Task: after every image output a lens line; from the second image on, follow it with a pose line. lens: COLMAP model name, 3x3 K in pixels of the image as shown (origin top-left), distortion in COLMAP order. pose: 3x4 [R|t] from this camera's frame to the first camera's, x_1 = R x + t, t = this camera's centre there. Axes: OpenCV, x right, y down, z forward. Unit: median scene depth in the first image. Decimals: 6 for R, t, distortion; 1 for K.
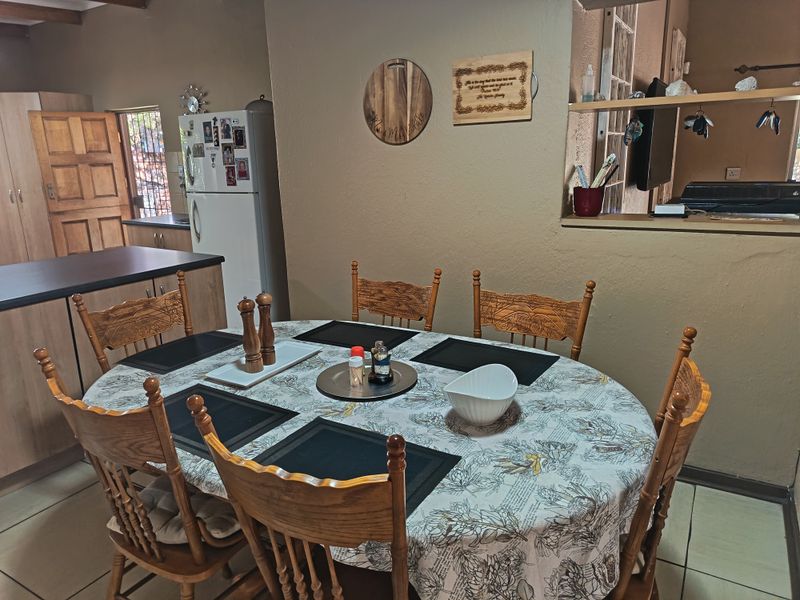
lens RADIAL K [[564.7, 0, 400.2], [0, 564.7, 301.3], [0, 0, 1]] dist [0.028301, -0.013638]
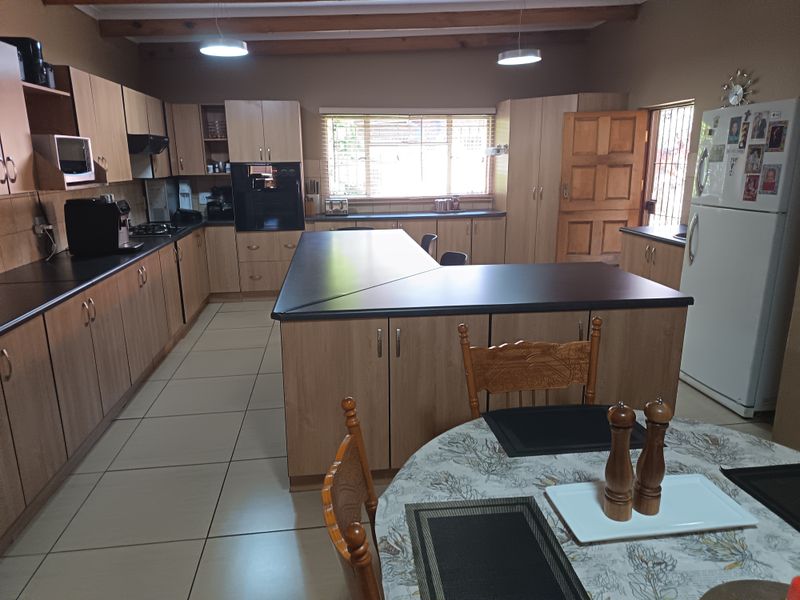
lens RADIAL K [[564.7, 0, 400.8], [0, 564.7, 299.0], [0, 0, 1]] dist [0.028301, -0.013638]
pose [[0.624829, 0.207869, -0.752581, 0.009840], [-0.204639, 0.973811, 0.099073, -0.054559], [0.753466, 0.092104, 0.651004, 0.162931]]
